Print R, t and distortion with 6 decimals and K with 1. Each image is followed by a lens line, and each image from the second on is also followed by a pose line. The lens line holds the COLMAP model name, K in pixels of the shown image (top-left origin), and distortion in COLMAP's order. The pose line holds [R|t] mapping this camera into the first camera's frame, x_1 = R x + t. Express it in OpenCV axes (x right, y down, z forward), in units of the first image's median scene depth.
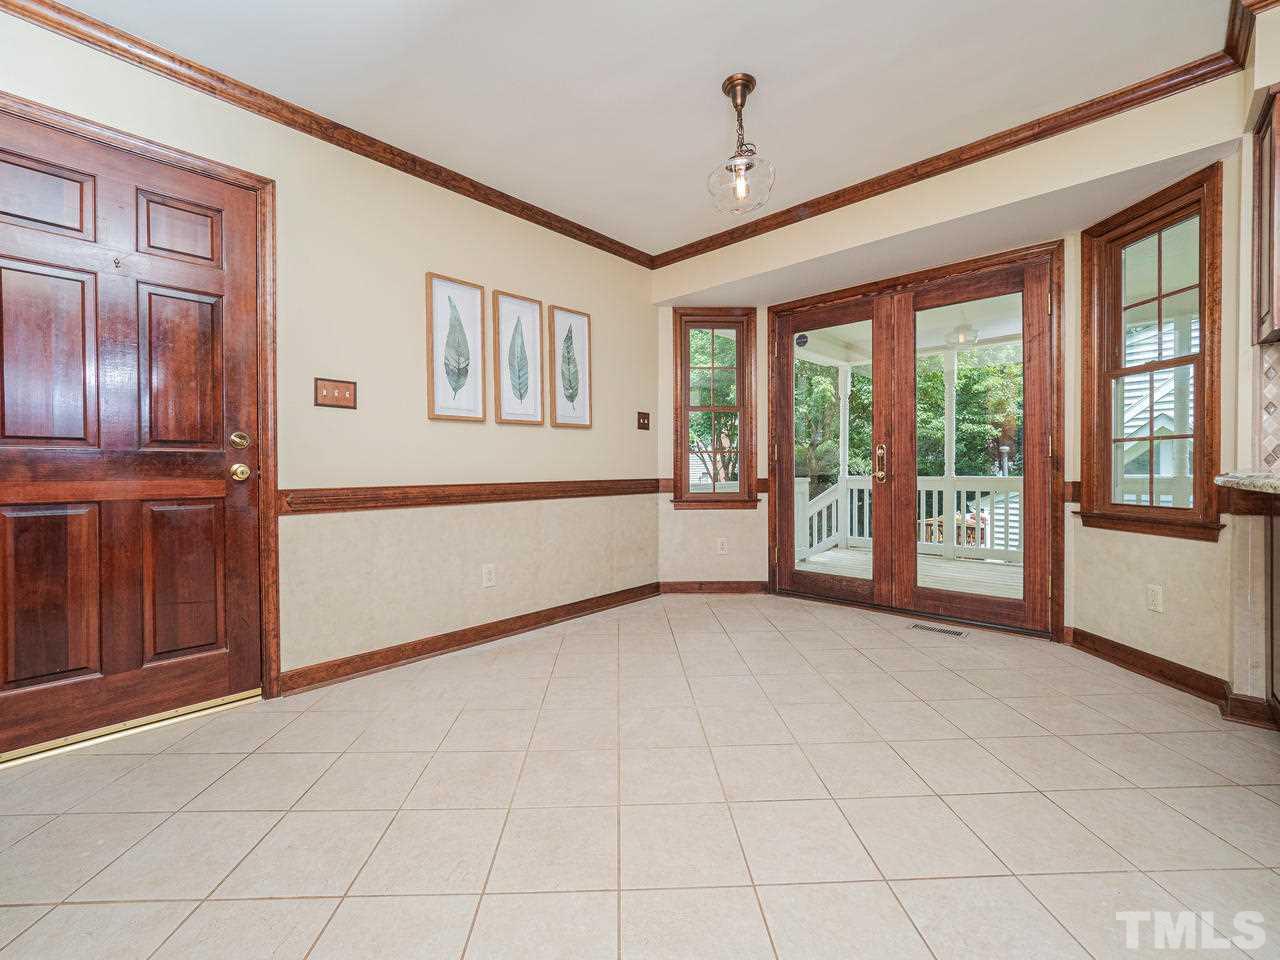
lens RADIAL K [[538.4, 0, 622.9], [0, 538.4, 474.2], [0, 0, 1]] dist [0.000536, -0.000122]
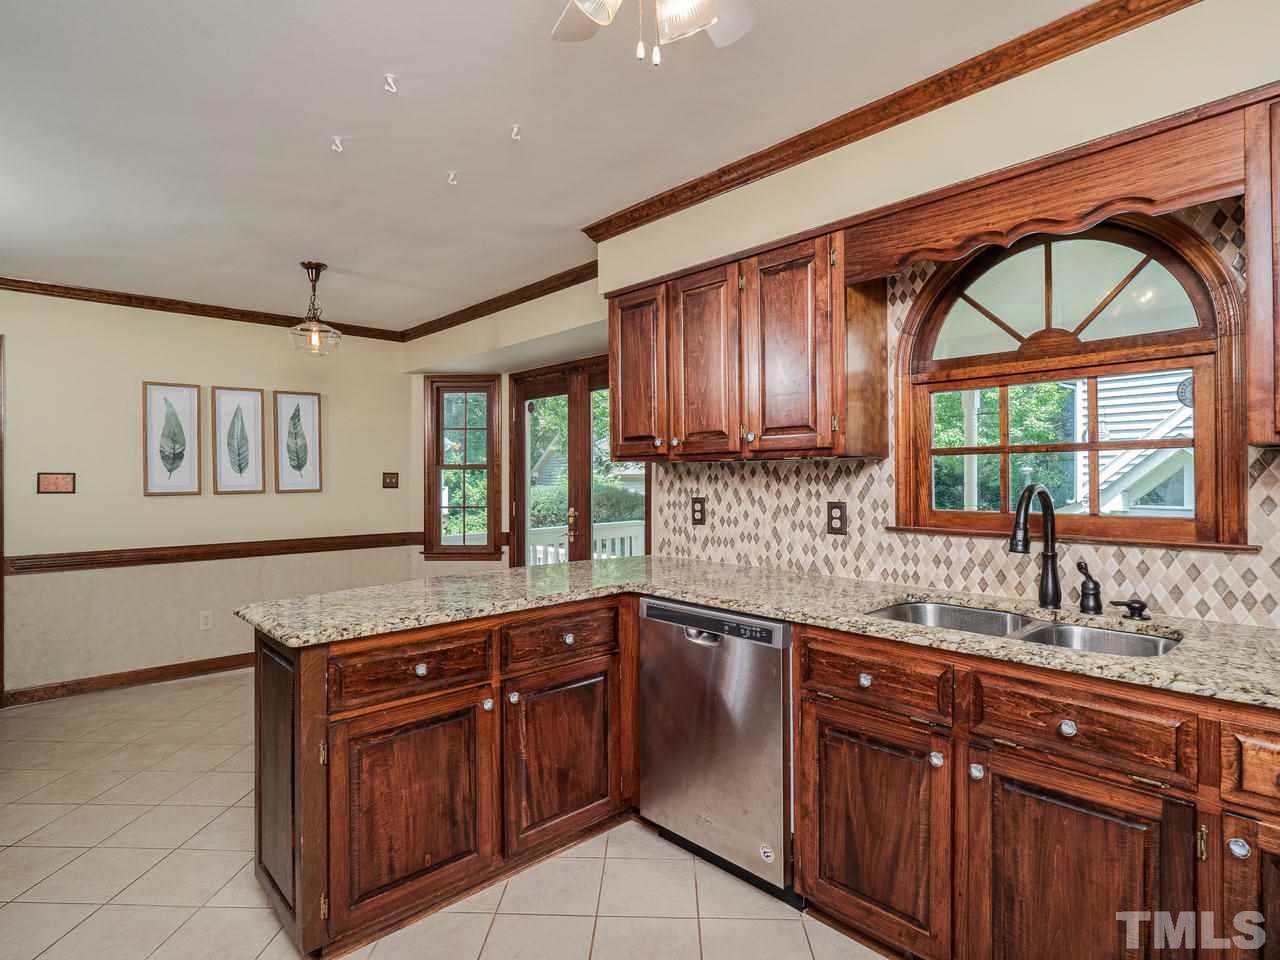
lens RADIAL K [[674.7, 0, 601.9], [0, 674.7, 472.9], [0, 0, 1]] dist [0.000189, 0.000763]
pose [[0.996400, 0.000911, -0.084771, 0.730803], [-0.002353, 0.999854, -0.016914, -0.114646], [0.084743, 0.017052, 0.996257, -0.422267]]
